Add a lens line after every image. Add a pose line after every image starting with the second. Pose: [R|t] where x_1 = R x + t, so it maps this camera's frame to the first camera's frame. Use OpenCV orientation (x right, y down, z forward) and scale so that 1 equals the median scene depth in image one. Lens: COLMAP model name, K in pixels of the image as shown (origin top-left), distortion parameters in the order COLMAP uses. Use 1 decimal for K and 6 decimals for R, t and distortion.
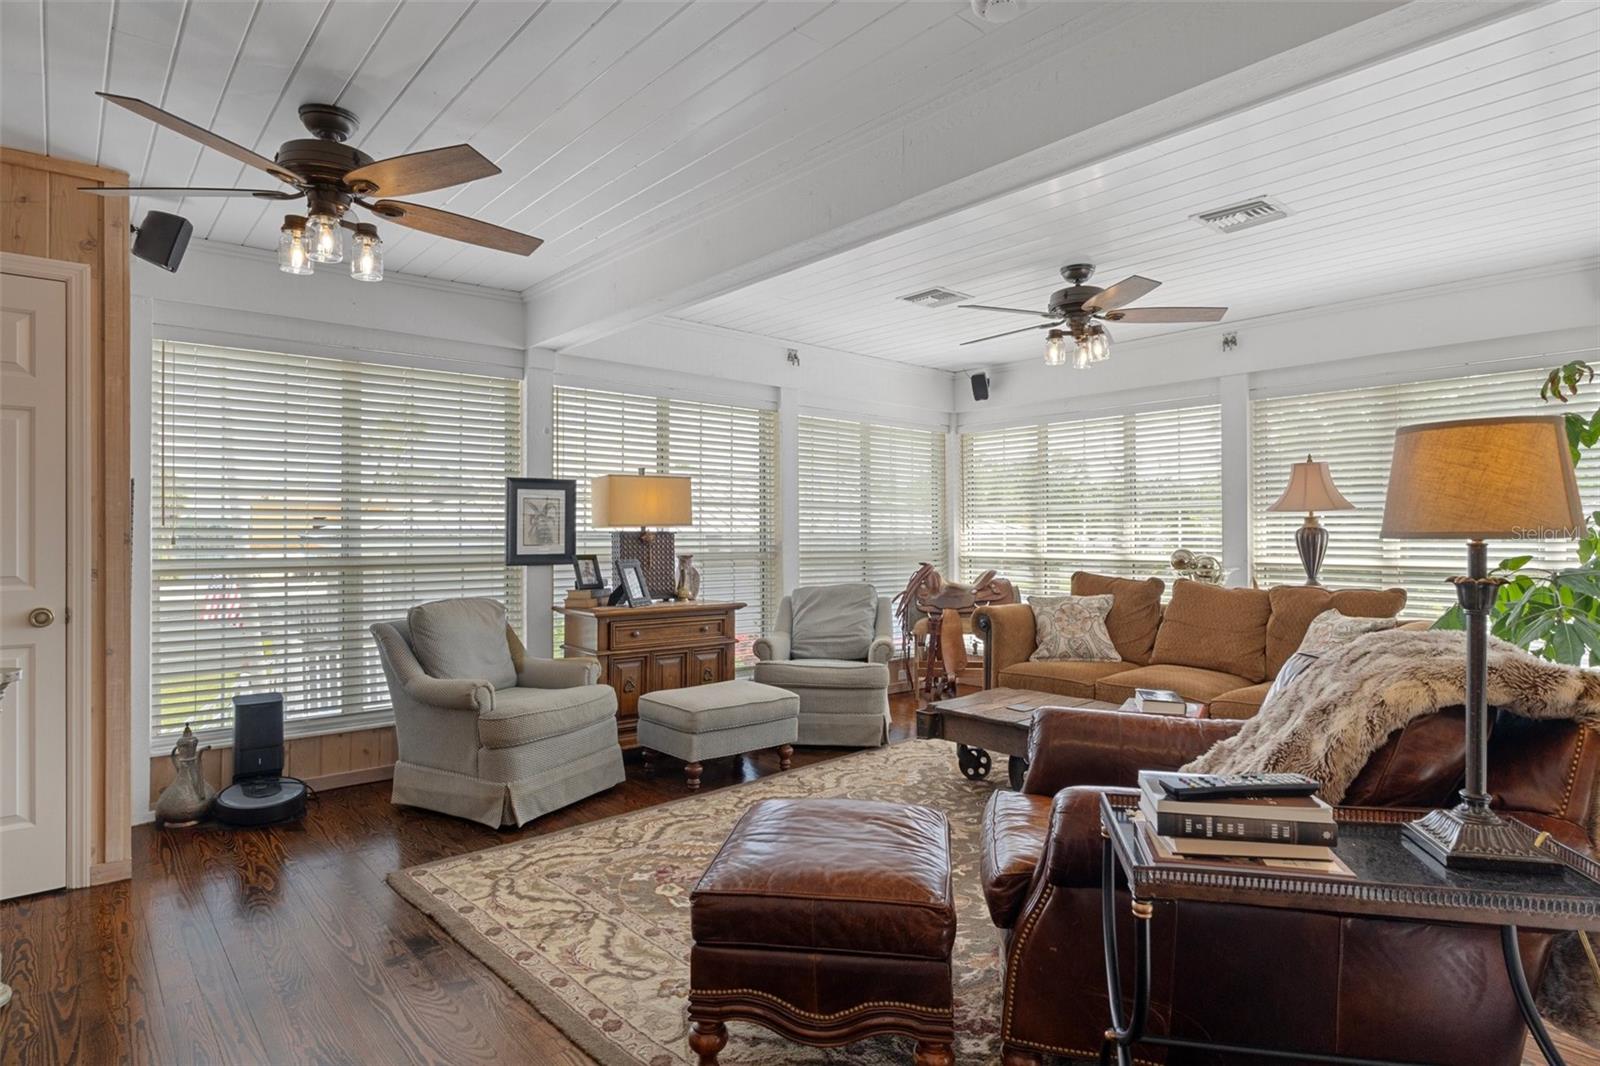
lens RADIAL K [[878.0, 0, 803.6], [0, 878.0, 536.8], [0, 0, 1]] dist [-0.000572, 0.000087]
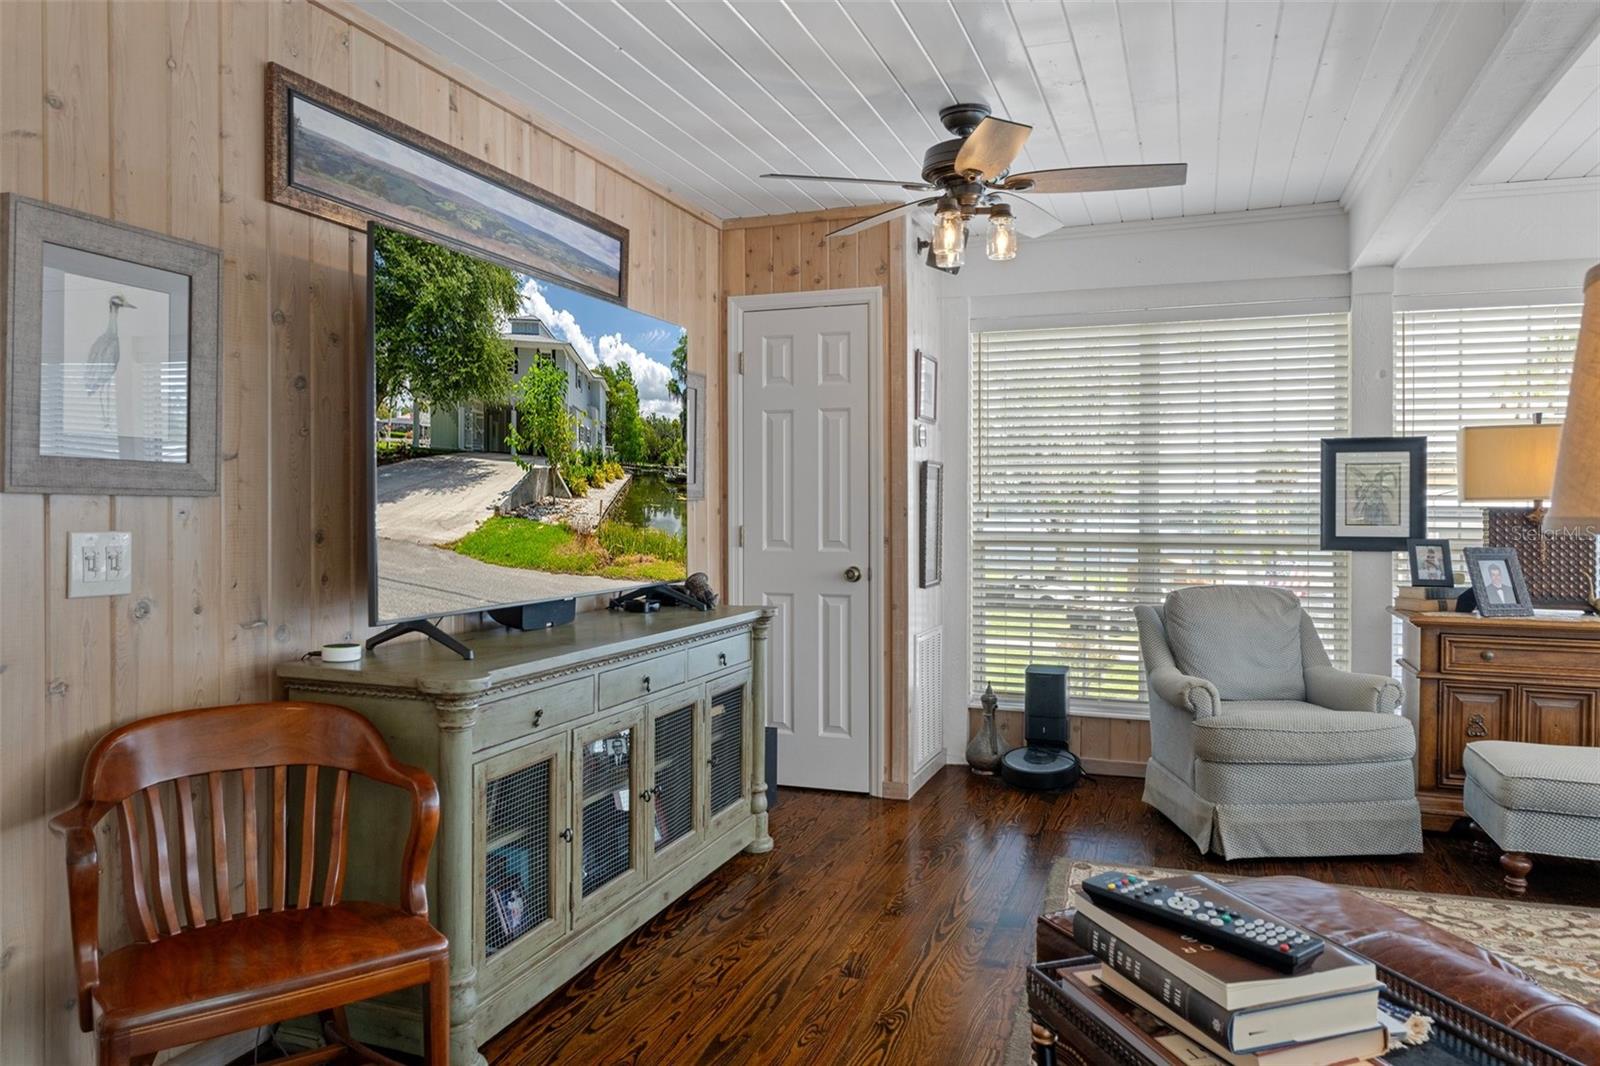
lens RADIAL K [[1095.2, 0, 801.4], [0, 1095.2, 526.9], [0, 0, 1]] dist [-0.003738, 0.002108]
pose [[0.492904, 0.019552, -0.869864, 0.320491], [-0.006627, 0.999803, 0.018718, -0.003569], [0.870059, -0.003461, 0.492936, 0.112404]]
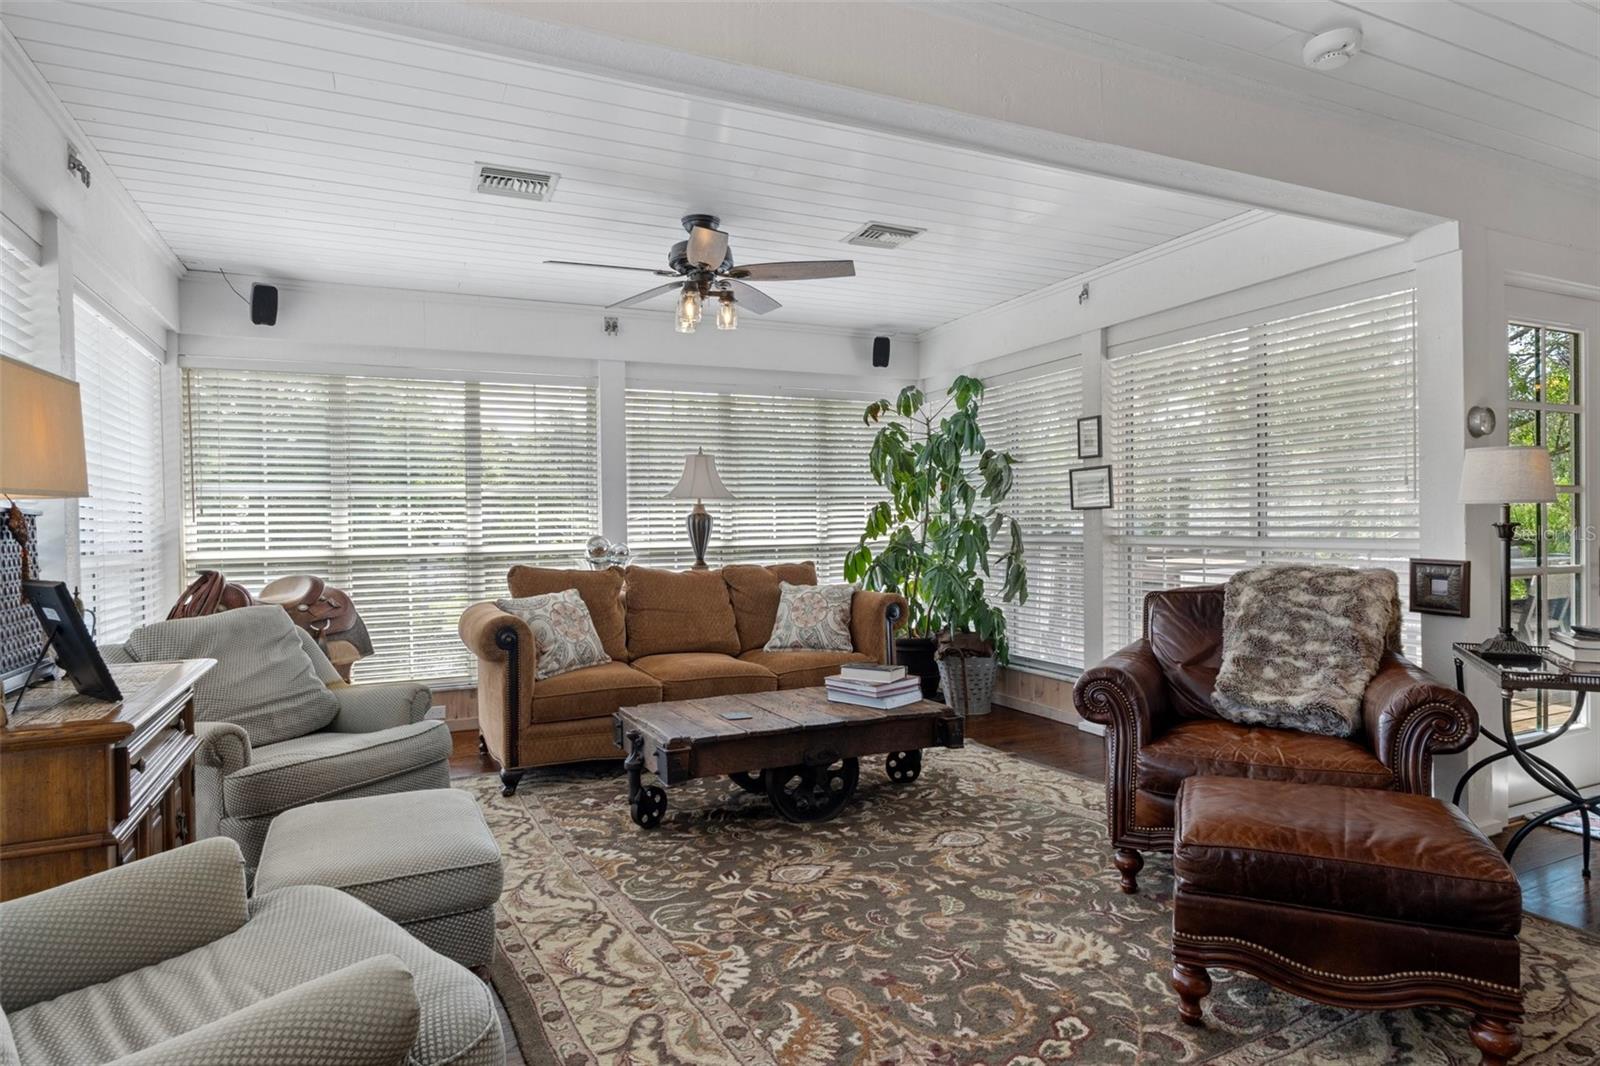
lens RADIAL K [[893.0, 0, 793.9], [0, 893.0, 567.6], [0, 0, 1]] dist [0.000403, 0.000216]
pose [[0.268806, -0.053322, 0.961717, -0.550304], [0.013160, 0.998577, 0.051688, 0.000525], [-0.963104, -0.001237, 0.269126, 0.667283]]
